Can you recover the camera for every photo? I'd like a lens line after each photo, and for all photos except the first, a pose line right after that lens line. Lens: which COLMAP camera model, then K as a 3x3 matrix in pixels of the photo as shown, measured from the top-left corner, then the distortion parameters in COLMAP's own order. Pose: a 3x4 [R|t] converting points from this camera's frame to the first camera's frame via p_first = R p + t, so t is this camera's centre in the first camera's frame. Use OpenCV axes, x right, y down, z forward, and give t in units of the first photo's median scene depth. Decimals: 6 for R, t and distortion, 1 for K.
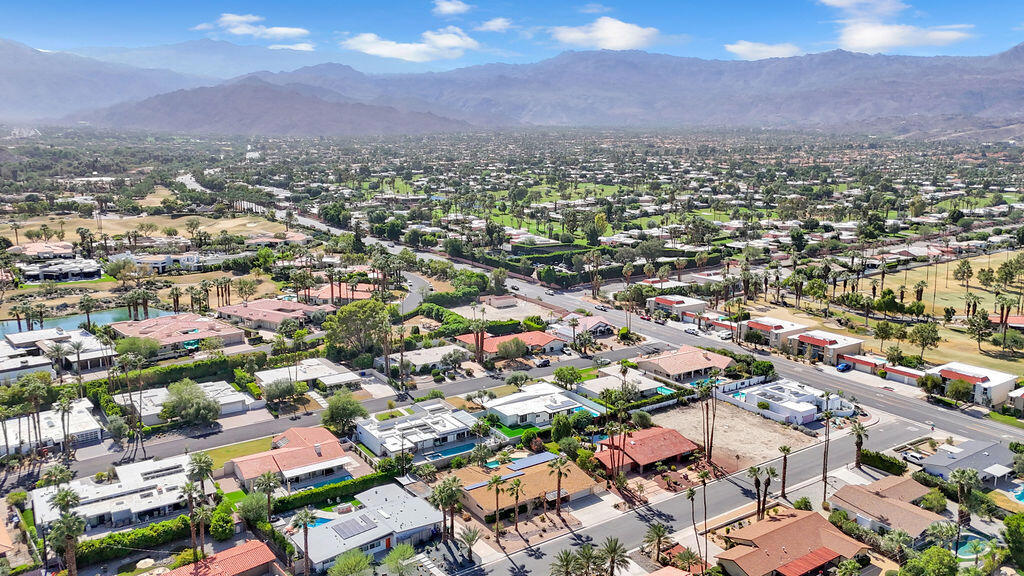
lens RADIAL K [[744.9, 0, 512.0], [0, 744.9, 288.0], [0, 0, 1]] dist [0.107385, -0.135010]
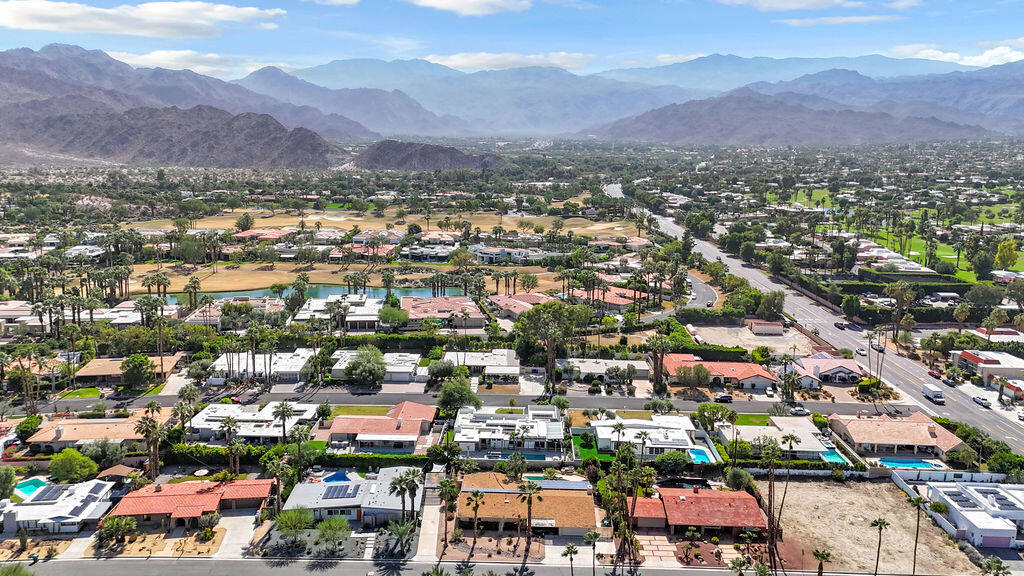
lens RADIAL K [[744.9, 0, 512.0], [0, 744.9, 288.0], [0, 0, 1]] dist [0.107385, -0.135010]
pose [[0.813924, 0.112074, -0.570059, 0.372503], [-0.119425, 0.992538, 0.024619, -0.022464], [0.568564, 0.048042, 0.821235, 0.140793]]
